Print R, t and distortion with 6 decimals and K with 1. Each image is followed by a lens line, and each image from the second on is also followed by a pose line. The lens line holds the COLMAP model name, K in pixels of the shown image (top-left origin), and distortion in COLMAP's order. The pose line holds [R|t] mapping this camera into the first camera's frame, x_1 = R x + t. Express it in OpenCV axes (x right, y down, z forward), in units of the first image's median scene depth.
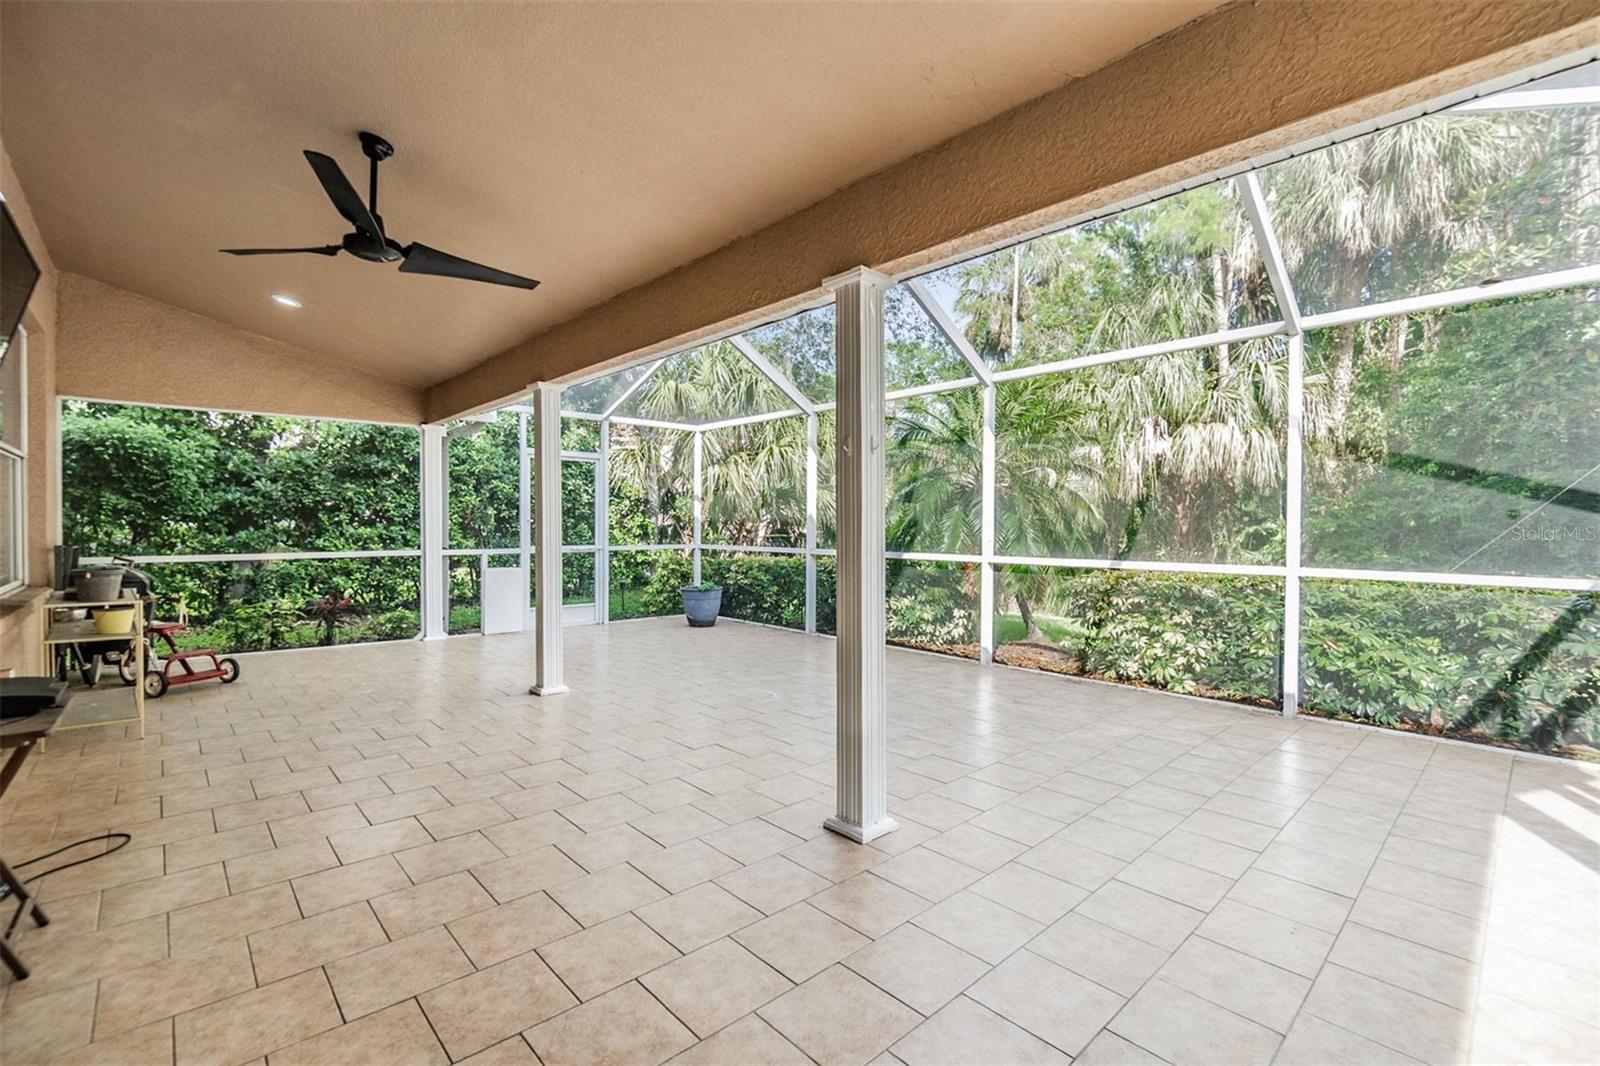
lens RADIAL K [[689.9, 0, 796.1], [0, 689.9, 524.3], [0, 0, 1]] dist [-0.001375, 0.000504]
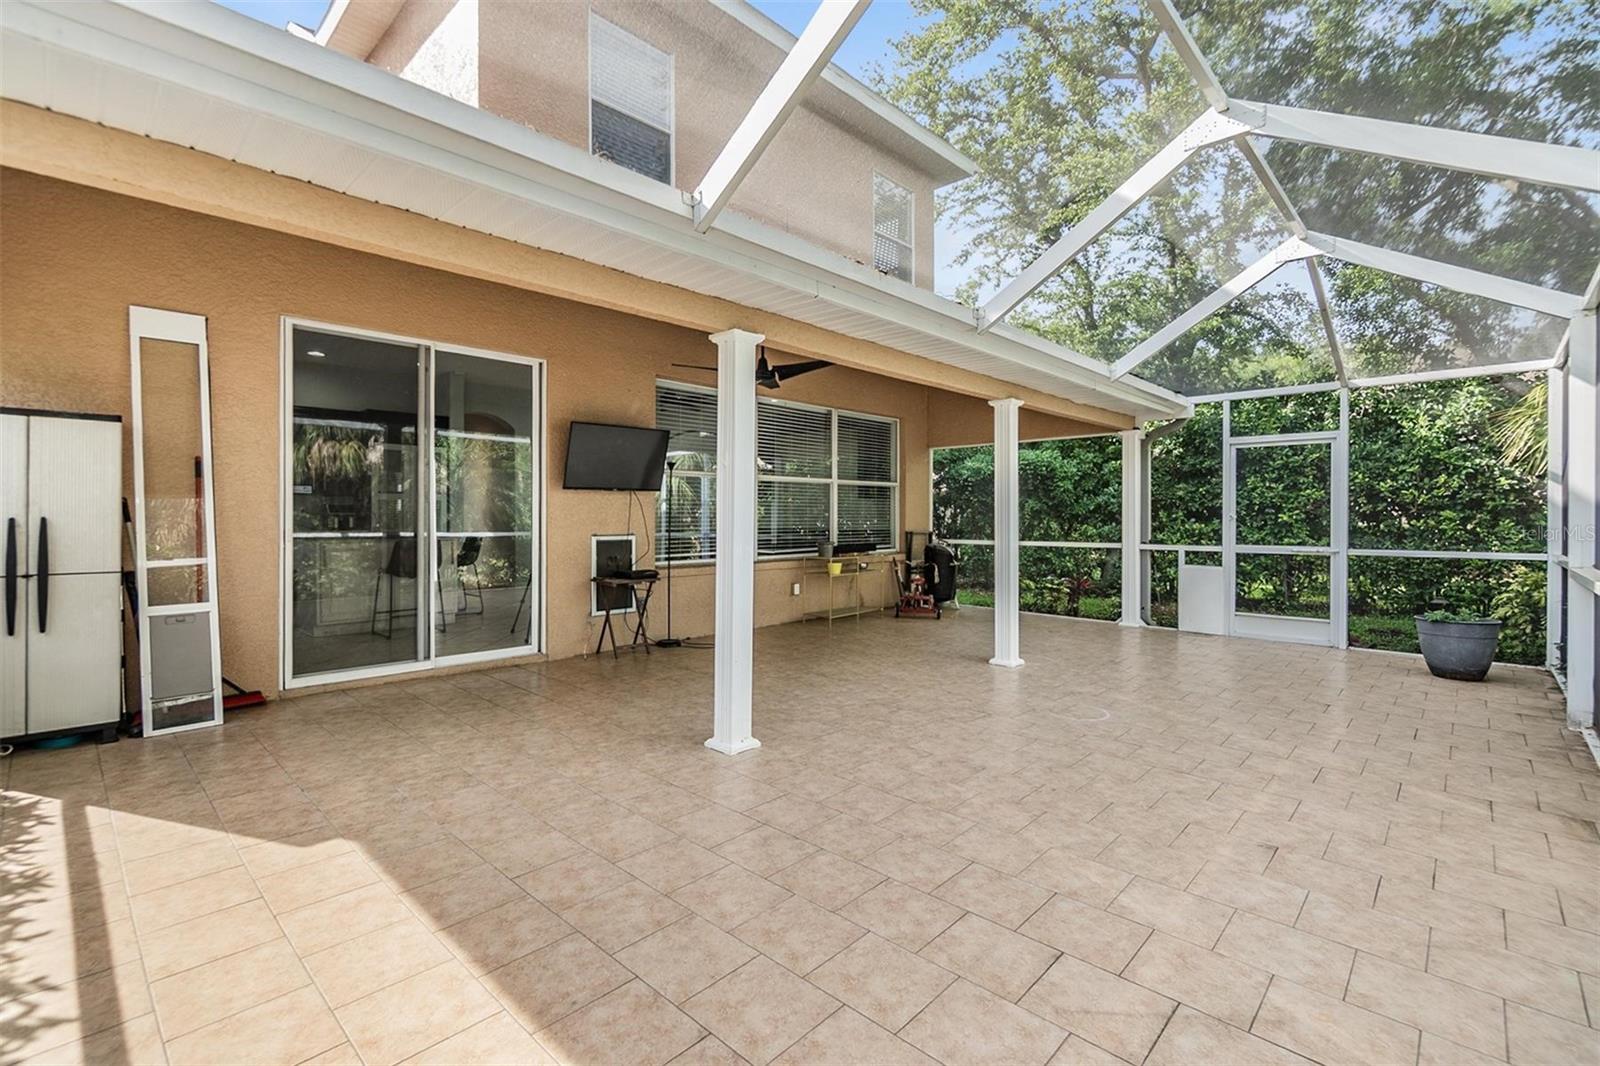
lens RADIAL K [[699.3, 0, 795.1], [0, 699.3, 521.0], [0, 0, 1]] dist [-0.002242, 0.000445]
pose [[0.082021, 0.000998, -0.996630, 0.990139], [-0.001005, 0.999999, 0.000919, 0.000458], [0.996630, 0.000926, 0.082021, 0.687016]]
